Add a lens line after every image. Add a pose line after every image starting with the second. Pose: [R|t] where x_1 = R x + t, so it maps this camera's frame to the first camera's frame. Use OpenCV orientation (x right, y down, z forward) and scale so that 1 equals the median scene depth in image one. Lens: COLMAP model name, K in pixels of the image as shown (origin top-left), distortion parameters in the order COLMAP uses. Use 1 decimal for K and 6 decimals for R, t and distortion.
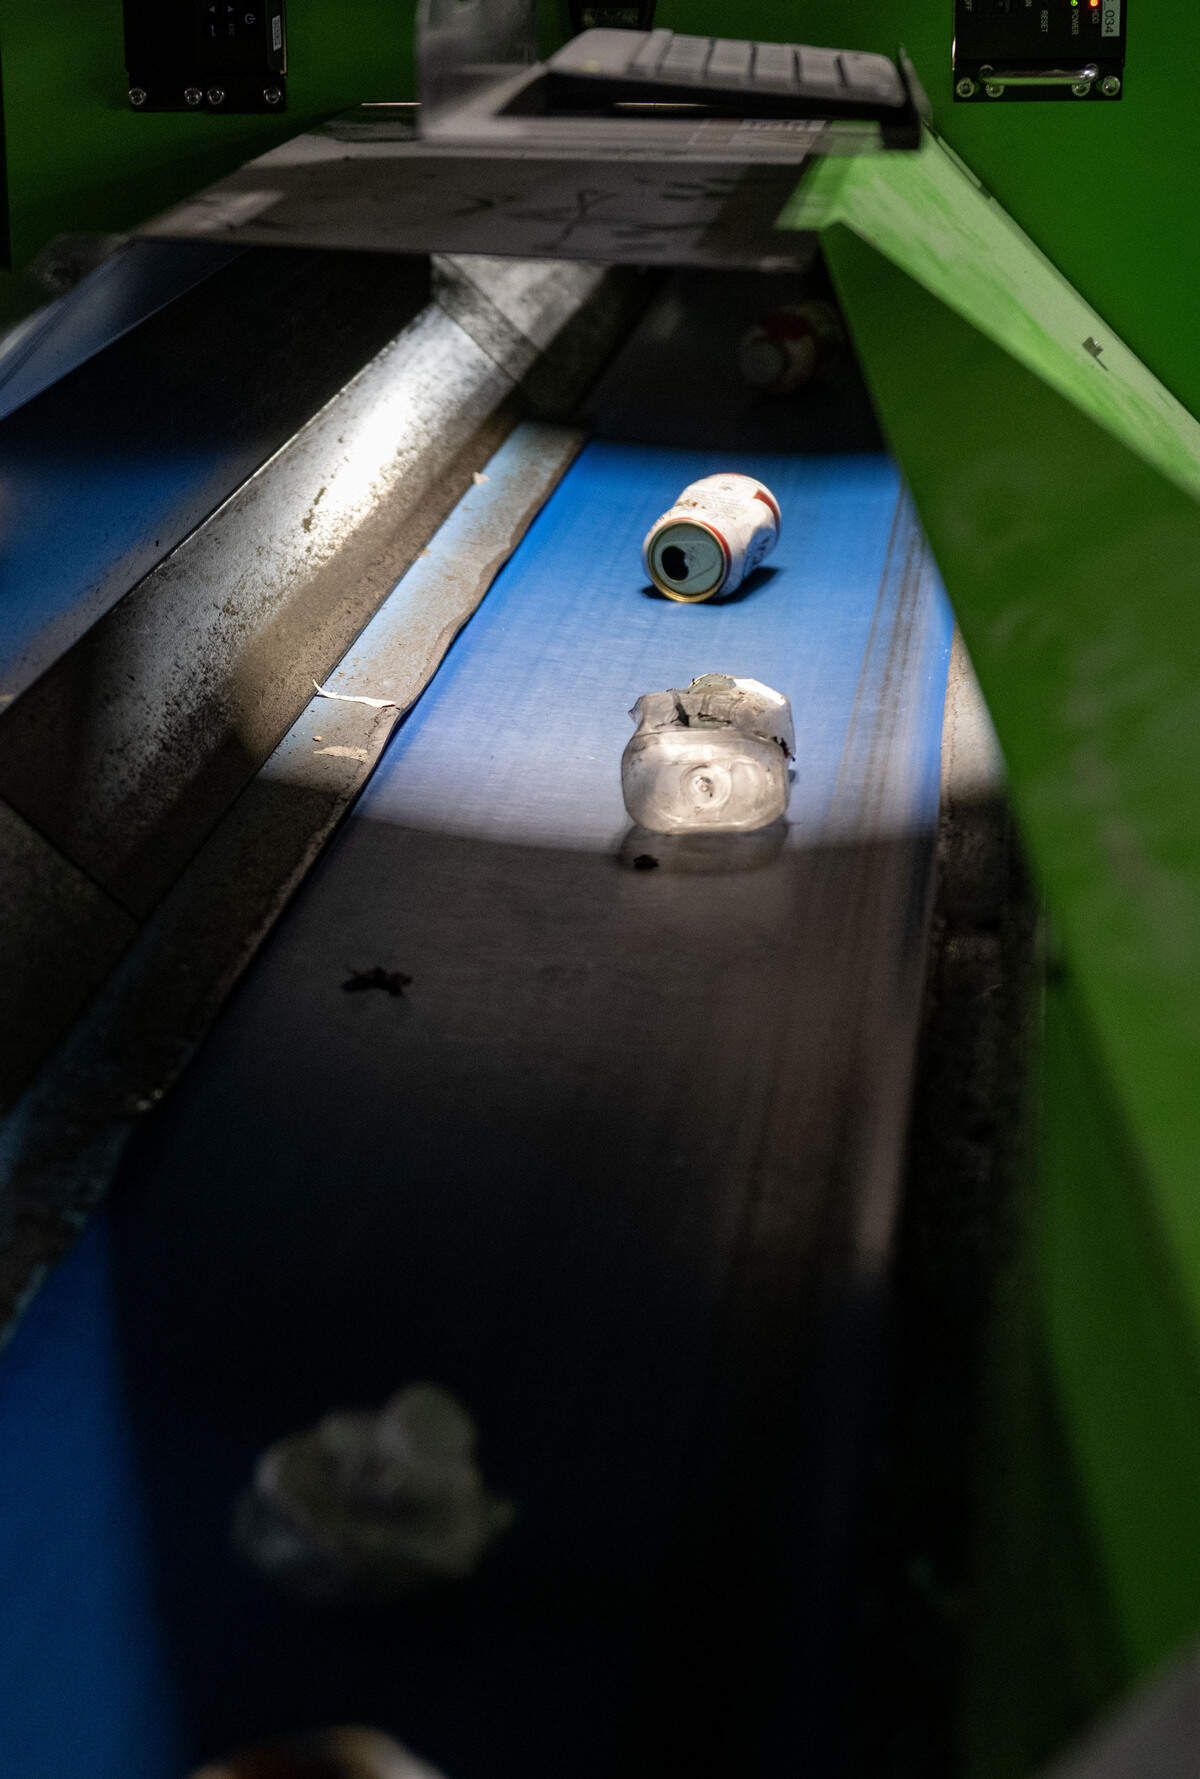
lens RADIAL K [[4188.1, 0, 587.9], [0, 4188.1, 894.8], [0, 0, 1]] dist [-0.040291, 0.000000]
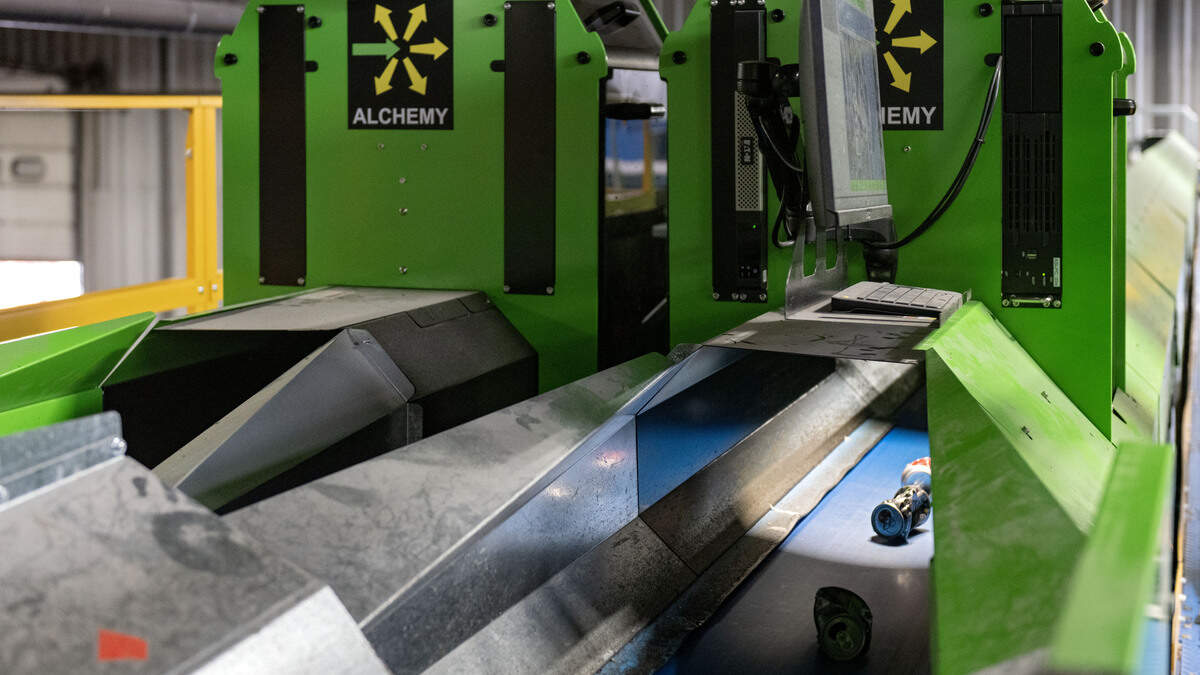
lens RADIAL K [[1940.1, 0, 599.2], [0, 1940.1, 336.8], [0, 0, 1]] dist [-0.018744, 0.000000]
pose [[0.982439, 0.035419, -0.183189, 0.058952], [-0.063961, 0.986258, -0.152330, 0.045695], [0.175276, 0.161372, 0.971204, -0.308464]]
